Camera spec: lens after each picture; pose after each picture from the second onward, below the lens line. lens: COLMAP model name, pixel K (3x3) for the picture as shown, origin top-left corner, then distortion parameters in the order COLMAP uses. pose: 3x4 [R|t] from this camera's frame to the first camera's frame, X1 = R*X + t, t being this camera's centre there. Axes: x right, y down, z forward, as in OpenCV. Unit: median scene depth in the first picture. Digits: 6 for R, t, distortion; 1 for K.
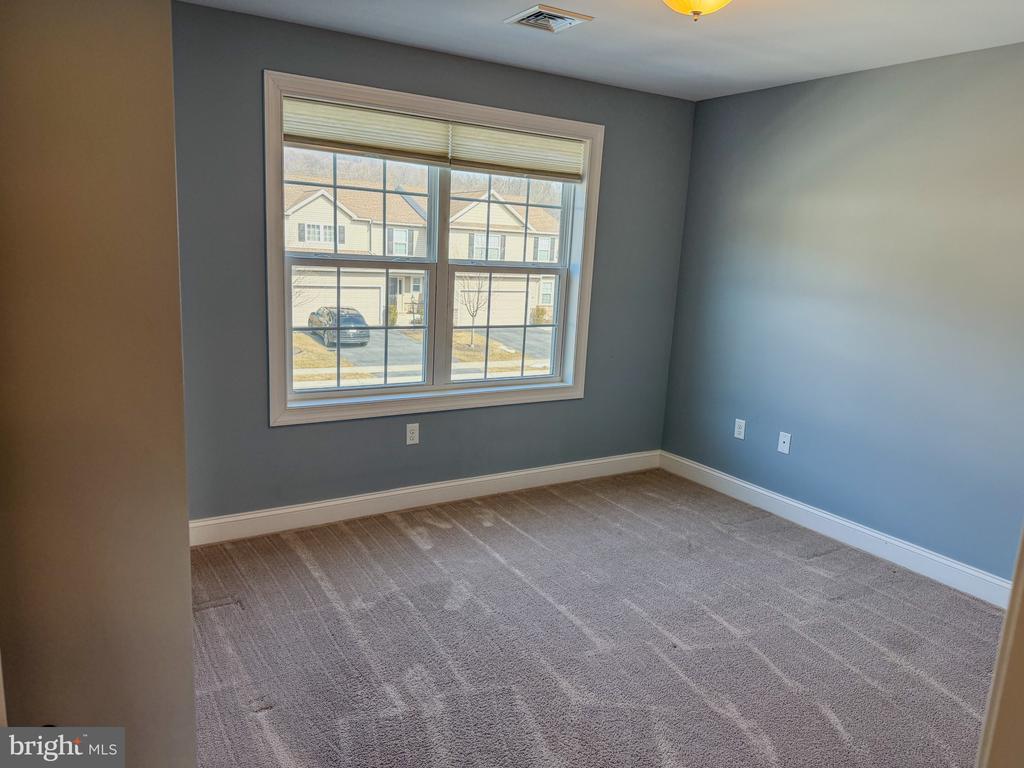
lens RADIAL K [[724.3, 0, 508.1], [0, 724.3, 386.0], [0, 0, 1]] dist [0.062189, -0.074172]
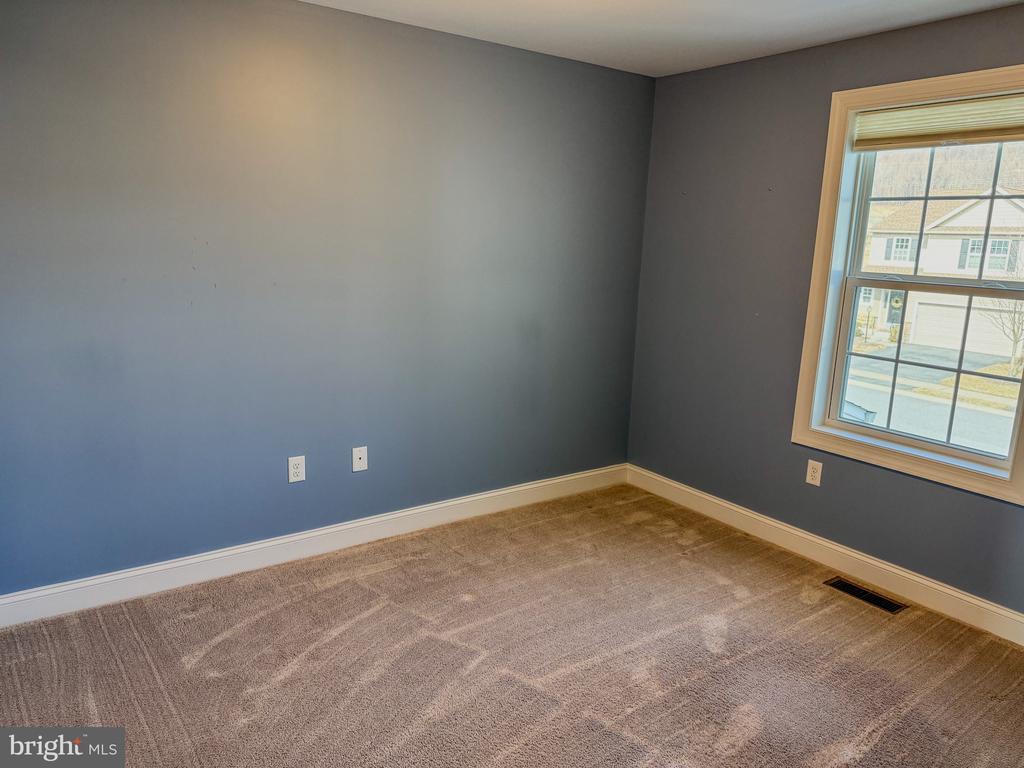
lens RADIAL K [[724.3, 0, 508.1], [0, 724.3, 386.0], [0, 0, 1]] dist [0.062189, -0.074172]
pose [[0.071729, 0.146156, -0.986658, 0.592897], [-0.244827, 0.961523, 0.124634, -0.044305], [0.966910, 0.232621, 0.104752, 0.459165]]
